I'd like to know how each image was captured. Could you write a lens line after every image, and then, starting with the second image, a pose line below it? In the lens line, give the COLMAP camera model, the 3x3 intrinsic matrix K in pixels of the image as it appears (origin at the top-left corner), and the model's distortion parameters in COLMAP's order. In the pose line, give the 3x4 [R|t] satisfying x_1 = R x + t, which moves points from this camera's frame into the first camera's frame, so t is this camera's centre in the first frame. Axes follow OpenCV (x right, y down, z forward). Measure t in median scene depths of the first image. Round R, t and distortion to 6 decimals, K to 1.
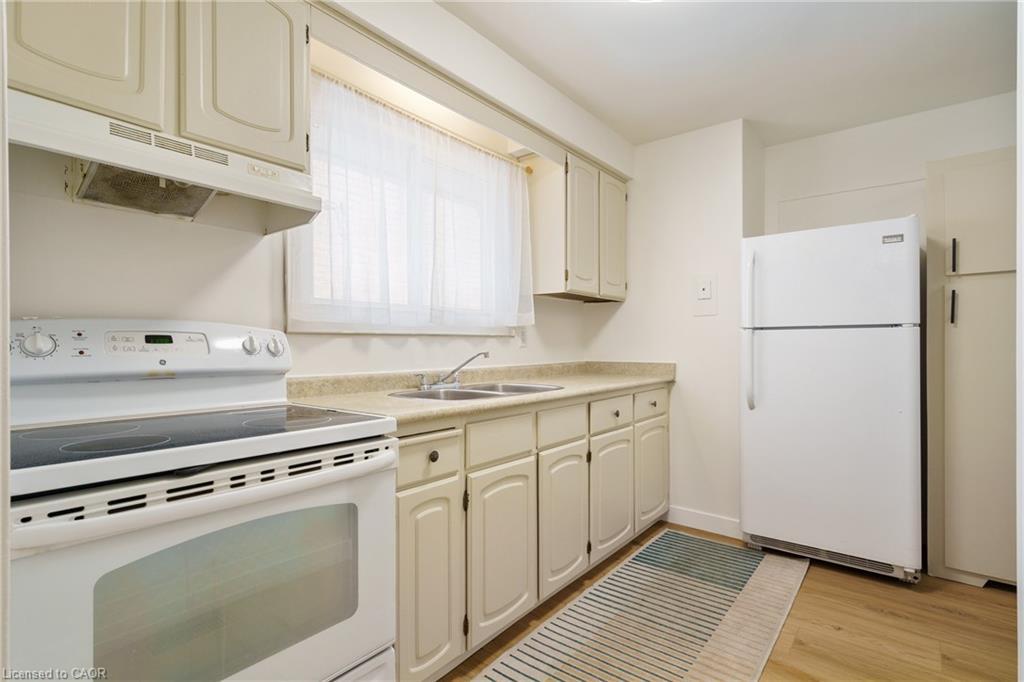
lens RADIAL K [[463.8, 0, 512.0], [0, 463.8, 341.0], [0, 0, 1]] dist [-0.001129, 0.000243]
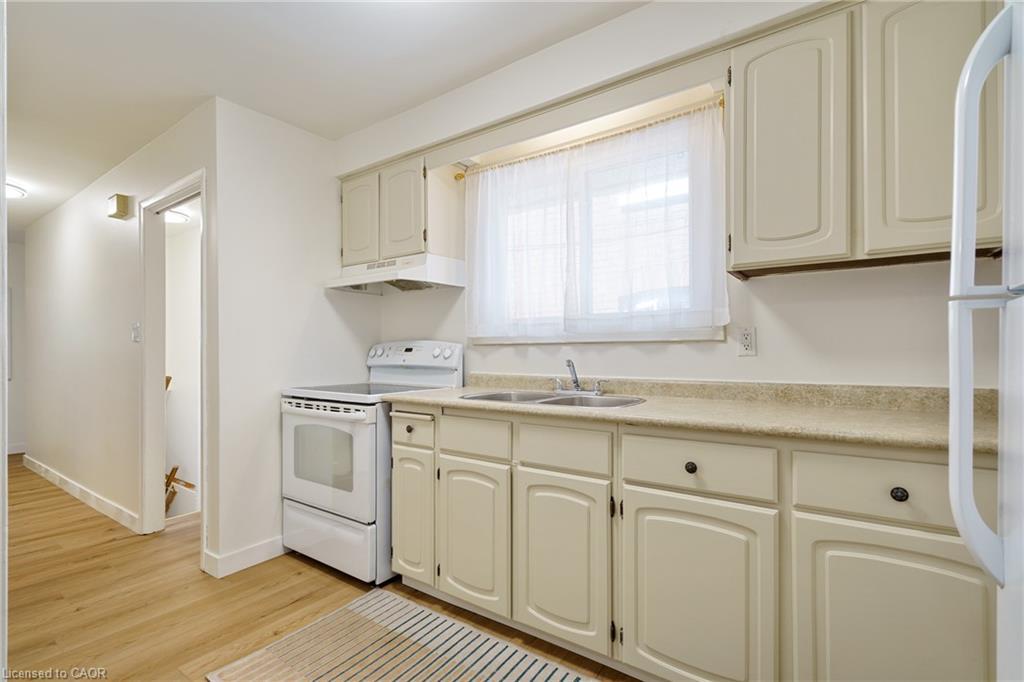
lens RADIAL K [[463.8, 0, 512.0], [0, 463.8, 341.0], [0, 0, 1]] dist [-0.001129, 0.000243]
pose [[0.106403, -0.017247, -0.994174, 1.015284], [0.012208, 0.999797, -0.016038, -0.002939], [0.994248, -0.010430, 0.106592, 0.887593]]
